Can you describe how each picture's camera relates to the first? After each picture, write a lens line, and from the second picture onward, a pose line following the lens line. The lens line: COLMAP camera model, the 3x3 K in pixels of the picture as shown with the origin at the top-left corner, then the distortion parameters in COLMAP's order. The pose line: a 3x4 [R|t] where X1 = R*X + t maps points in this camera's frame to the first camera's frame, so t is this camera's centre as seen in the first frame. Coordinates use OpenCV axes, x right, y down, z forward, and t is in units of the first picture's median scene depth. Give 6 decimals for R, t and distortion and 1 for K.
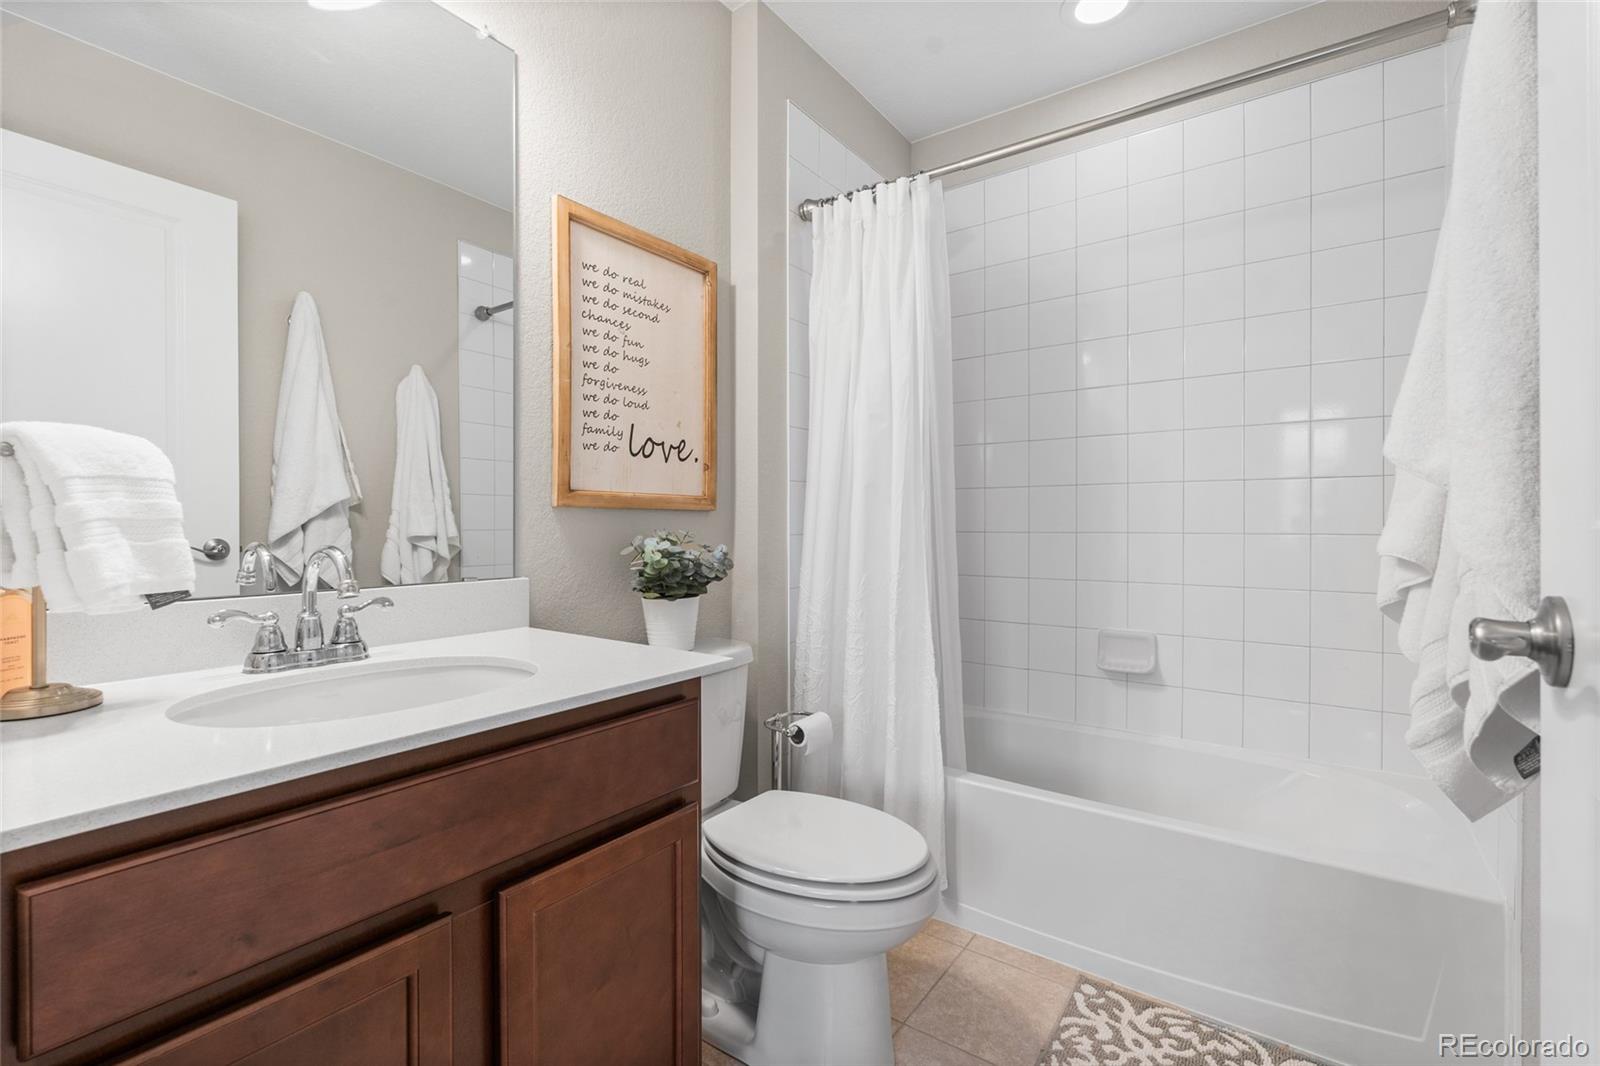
lens RADIAL K [[717.6, 0, 800.1], [0, 717.6, 523.6], [0, 0, 1]] dist [-0.006916, 0.000072]
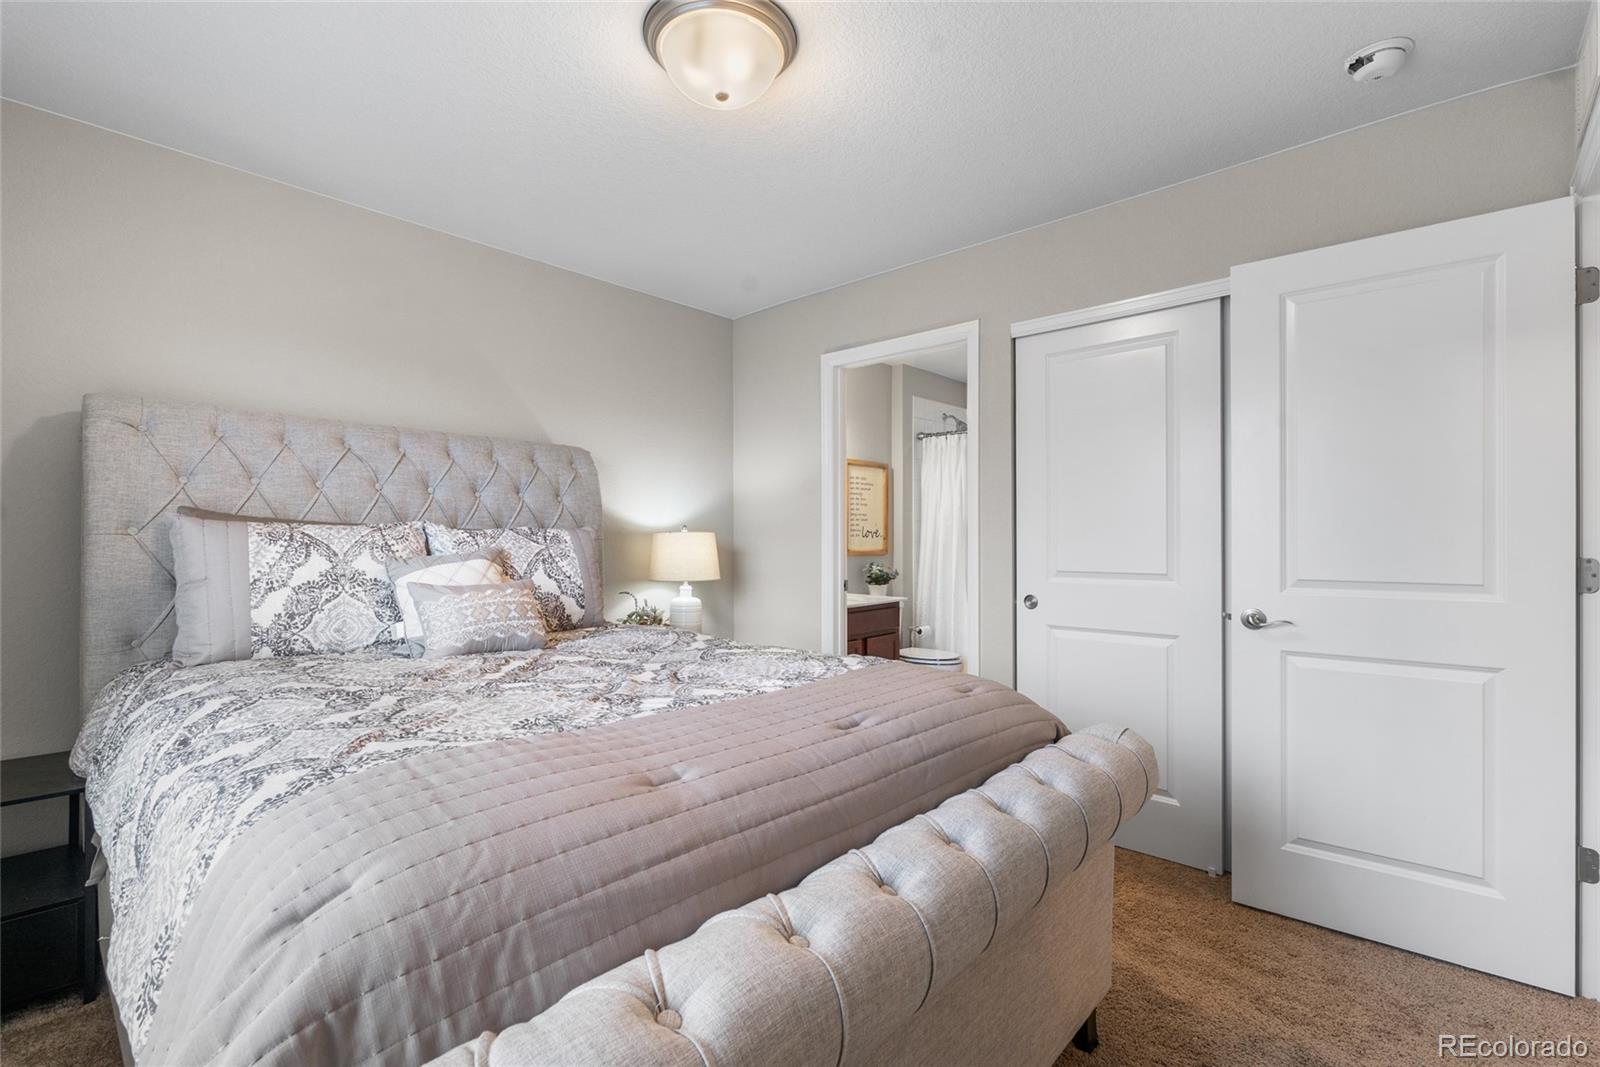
lens RADIAL K [[717.6, 0, 803.0], [0, 717.6, 532.6], [0, 0, 1]] dist [-0.006916, 0.000072]
pose [[0.993996, 0.003557, -0.109363, -0.142500], [-0.004747, 0.999932, -0.010630, -0.073198], [0.109318, 0.011085, 0.993945, -1.799649]]
